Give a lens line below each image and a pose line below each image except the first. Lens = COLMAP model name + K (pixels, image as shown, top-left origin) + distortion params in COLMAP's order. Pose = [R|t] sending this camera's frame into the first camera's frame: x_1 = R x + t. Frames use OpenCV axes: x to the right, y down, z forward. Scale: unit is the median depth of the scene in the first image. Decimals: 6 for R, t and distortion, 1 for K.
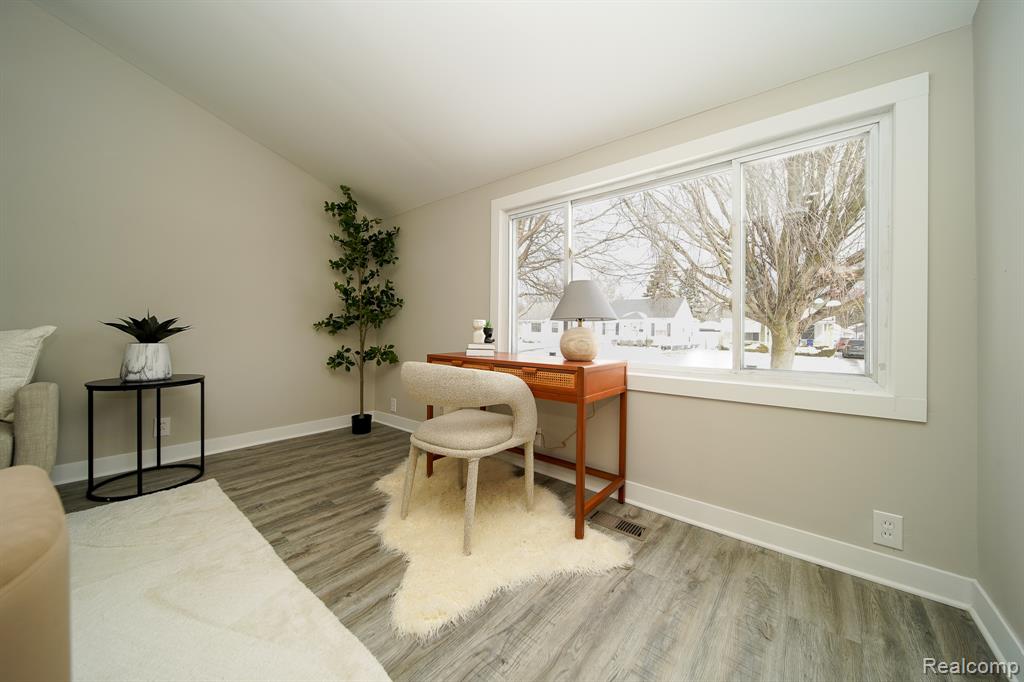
lens RADIAL K [[366.3, 0, 510.7], [0, 366.3, 330.3], [0, 0, 1]] dist [0.000843, 0.000143]
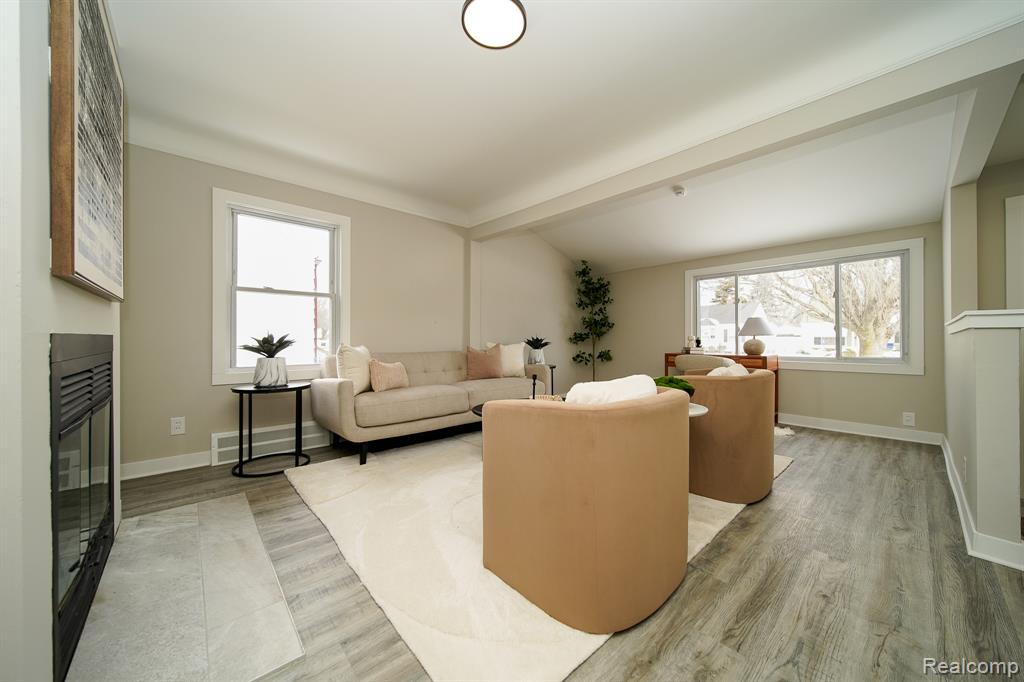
lens RADIAL K [[361.6, 0, 513.1], [0, 361.6, 342.1], [0, 0, 1]] dist [0.000588, -0.001315]
pose [[0.989274, -0.014911, -0.145310, -0.827058], [0.016209, 0.999839, 0.007755, -0.027870], [0.145171, -0.010027, 0.989356, -1.185289]]
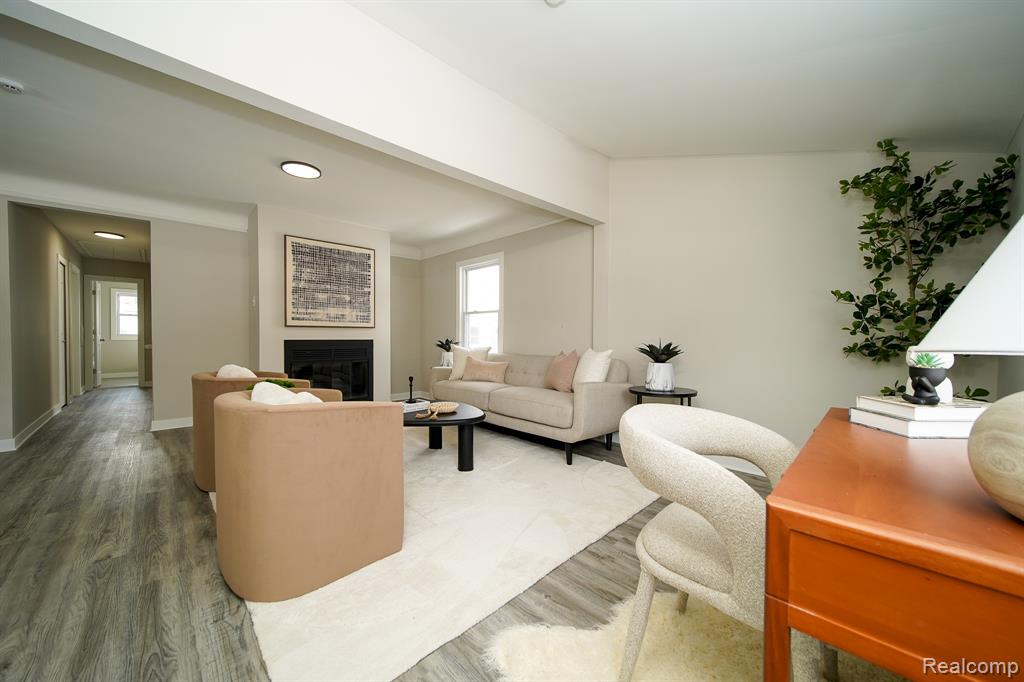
lens RADIAL K [[366.2, 0, 514.0], [0, 366.2, 342.9], [0, 0, 1]] dist [-0.001611, -0.000051]
pose [[-0.099995, -0.002145, -0.994986, 0.416350], [-0.006655, 0.999977, -0.001487, -0.033966], [0.994966, 0.006473, -0.100007, 0.606281]]
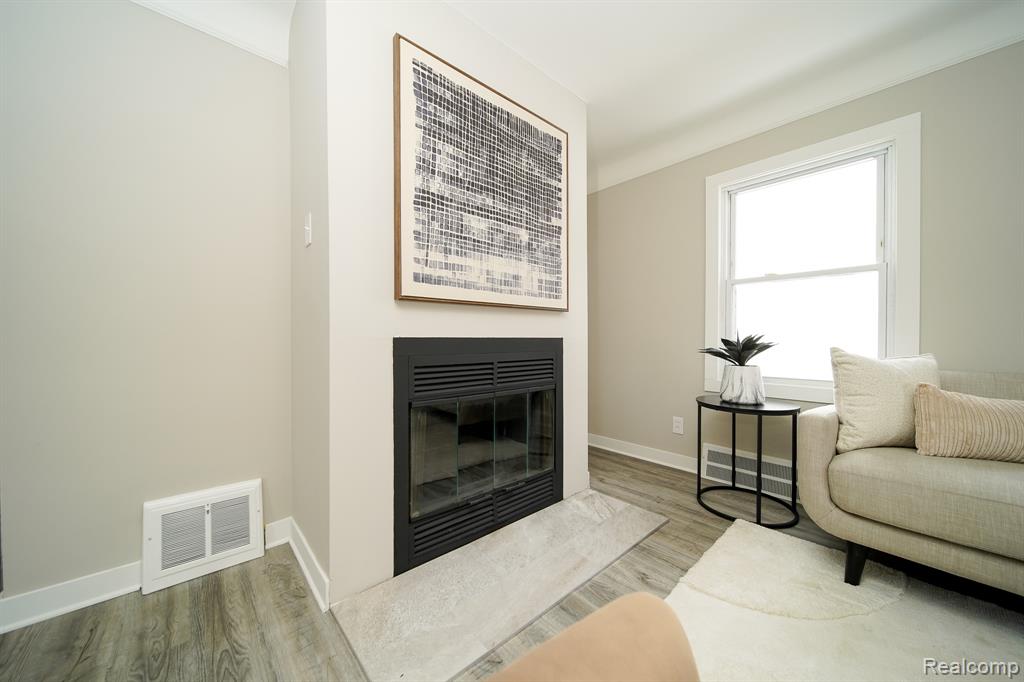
lens RADIAL K [[361.6, 0, 513.1], [0, 361.6, 342.1], [0, 0, 1]] dist [0.000588, -0.001315]
pose [[-0.150192, -0.011143, -0.988594, -0.793582], [-0.000540, 0.999937, -0.011189, -0.029097], [0.988657, -0.001146, -0.150188, -0.508778]]
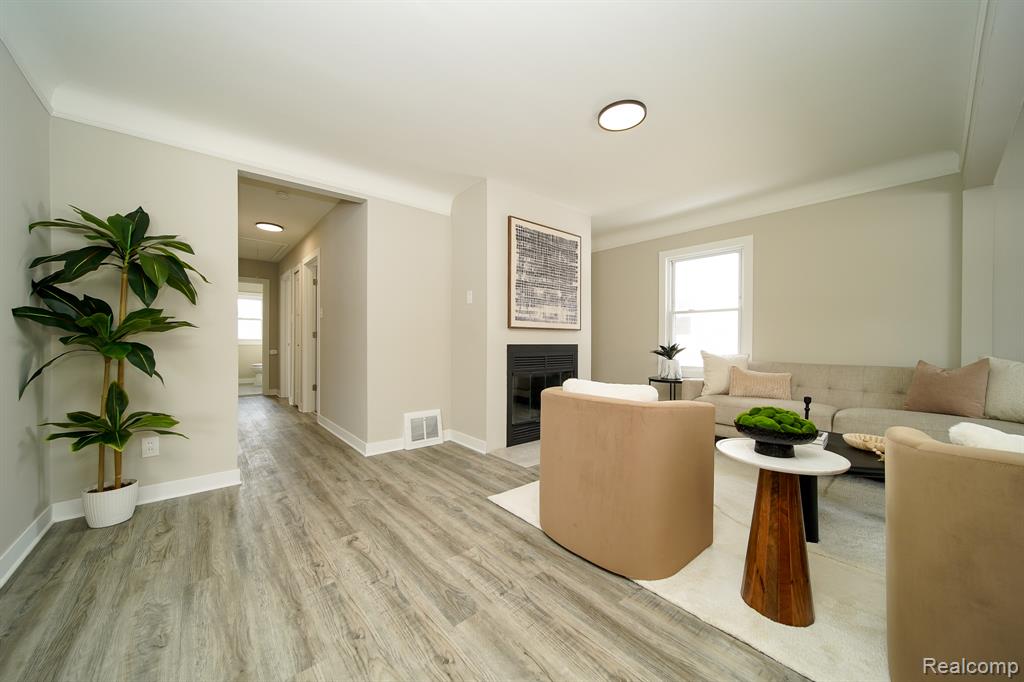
lens RADIAL K [[366.2, 0, 514.0], [0, 366.2, 342.9], [0, 0, 1]] dist [-0.001611, -0.000051]
pose [[-0.158232, -0.015898, -0.987274, 0.158032], [-0.007606, 0.999860, -0.014882, -0.028365], [0.987373, 0.005154, -0.158331, -0.549343]]
